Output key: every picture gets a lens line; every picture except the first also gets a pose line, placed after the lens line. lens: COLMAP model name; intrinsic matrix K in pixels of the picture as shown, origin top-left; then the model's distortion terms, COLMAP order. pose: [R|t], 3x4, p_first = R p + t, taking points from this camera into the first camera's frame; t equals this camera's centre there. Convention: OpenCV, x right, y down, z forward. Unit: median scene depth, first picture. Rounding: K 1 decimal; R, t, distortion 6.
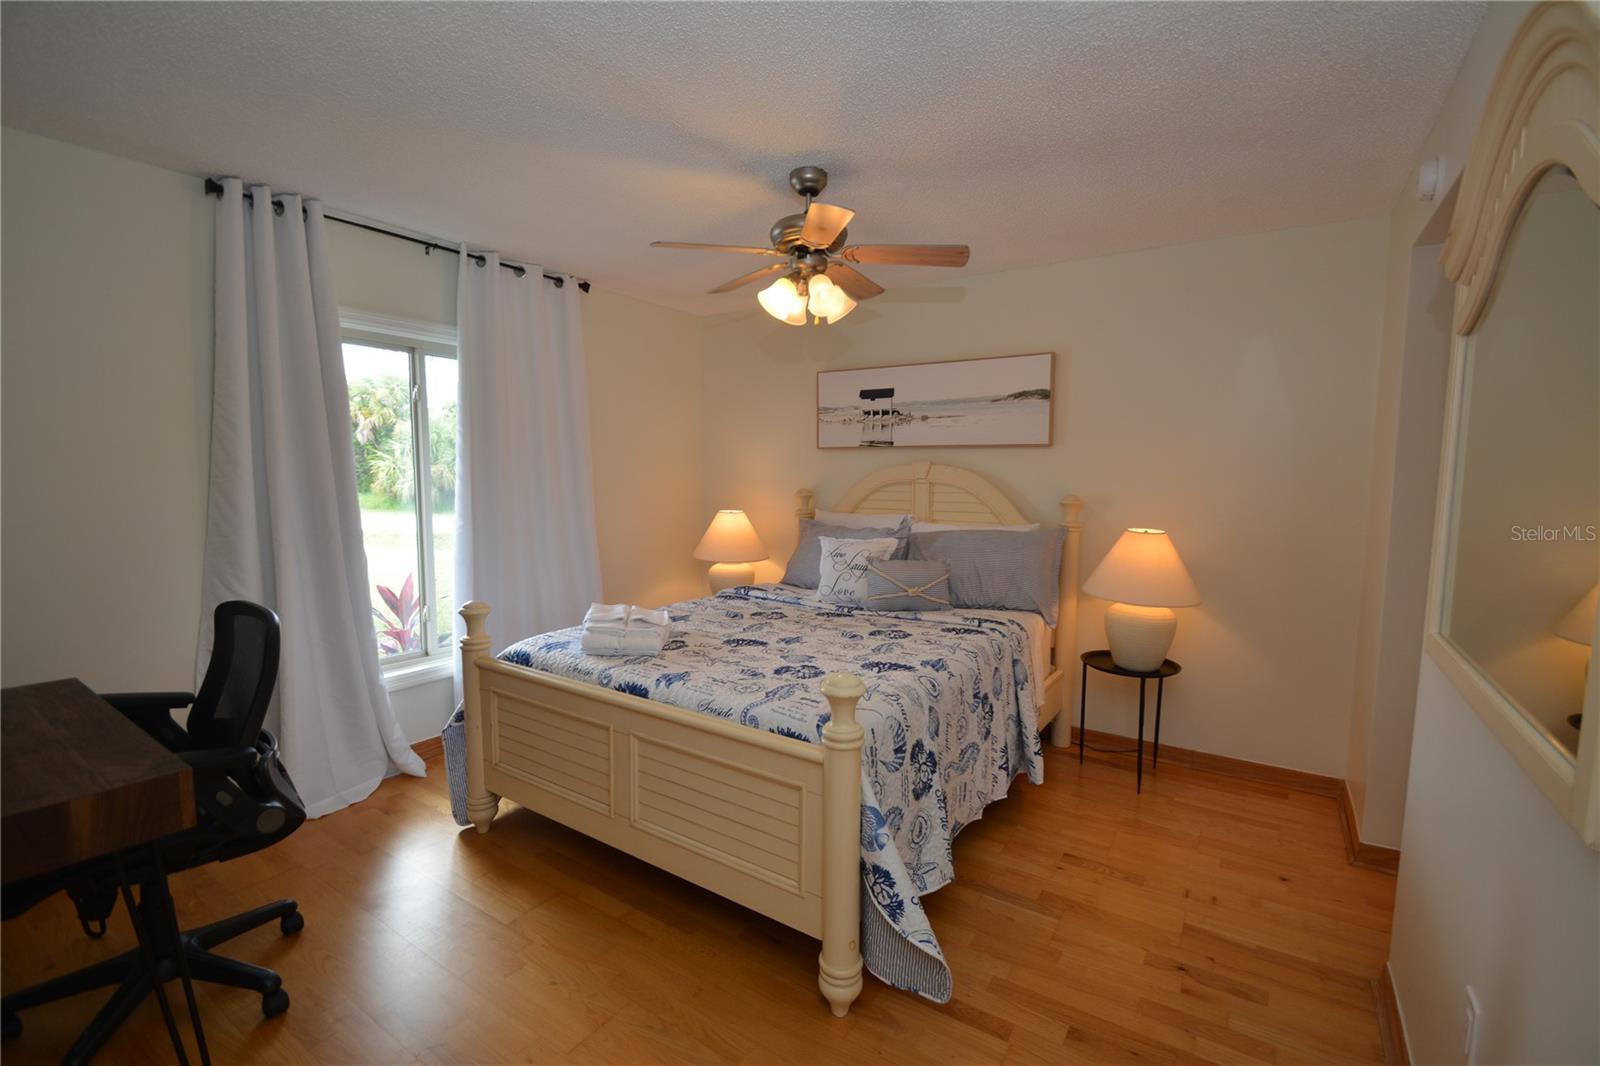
lens RADIAL K [[700.0, 0, 795.2], [0, 700.0, 525.8], [0, 0, 1]] dist [0.009944, -0.013198]
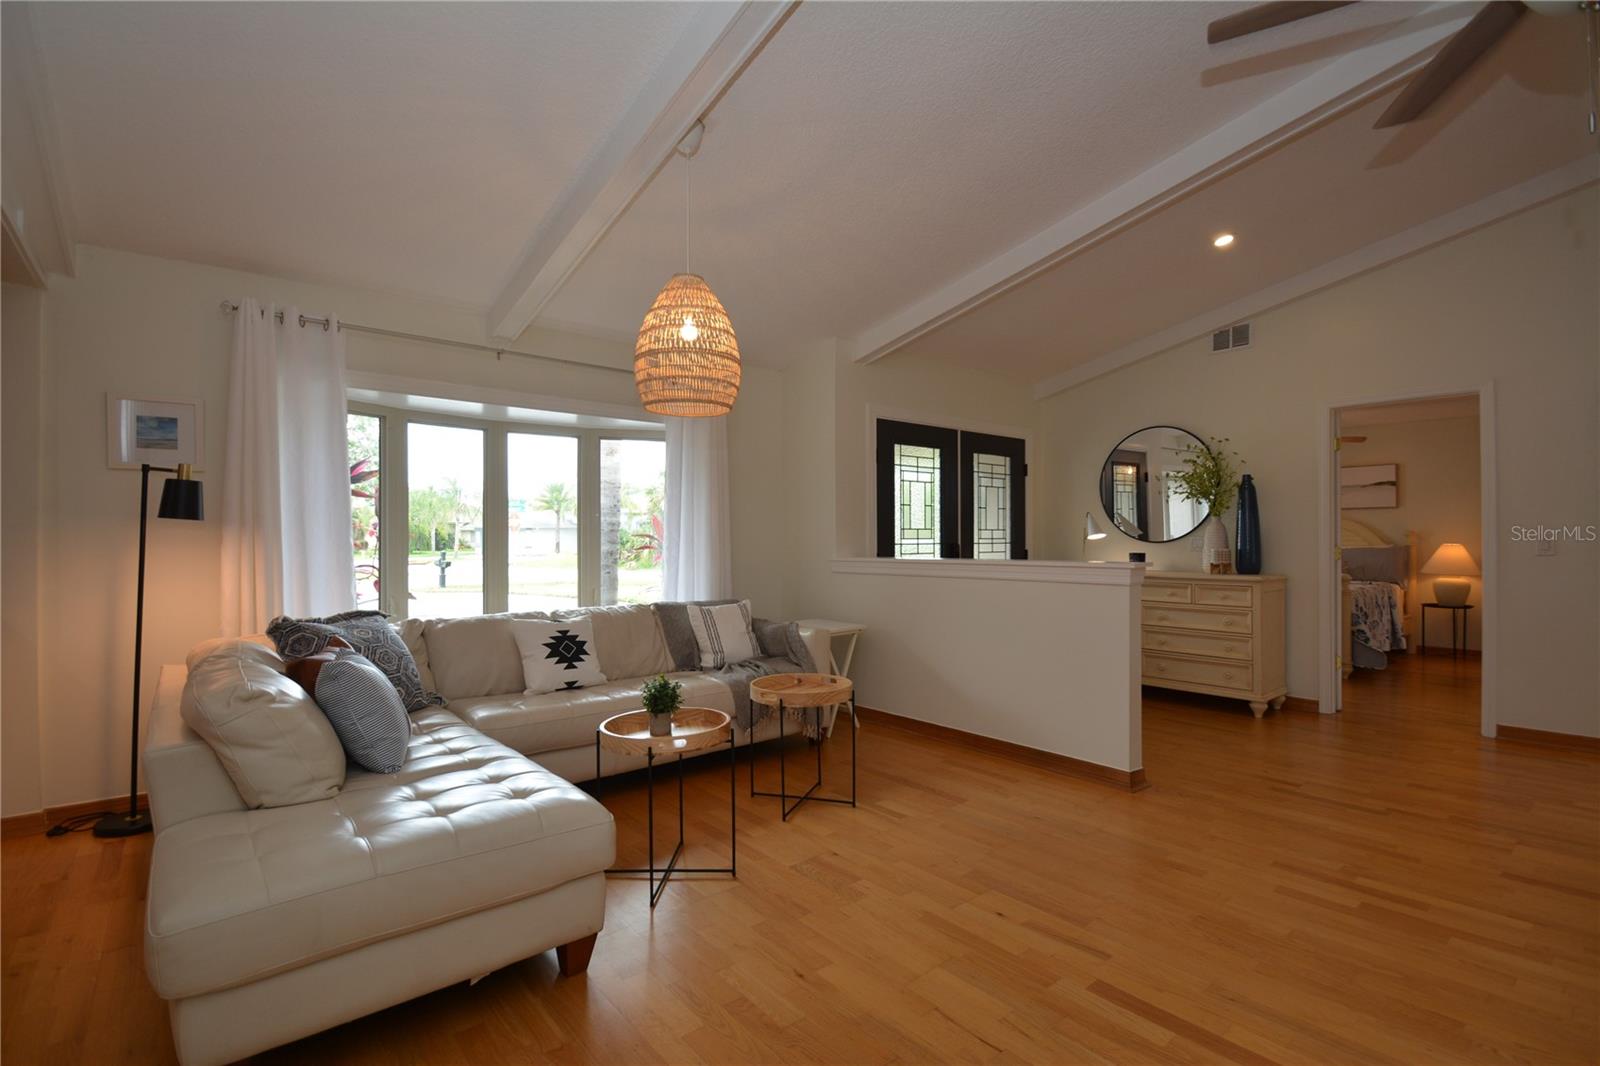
lens RADIAL K [[727.7, 0, 798.1], [0, 727.7, 537.2], [0, 0, 1]] dist [0.003547, -0.009978]
pose [[0.957410, -0.012721, -0.288453, -0.749906], [-0.012864, 0.996158, -0.086628, 0.191705], [0.288447, 0.086649, 0.953567, -1.631641]]
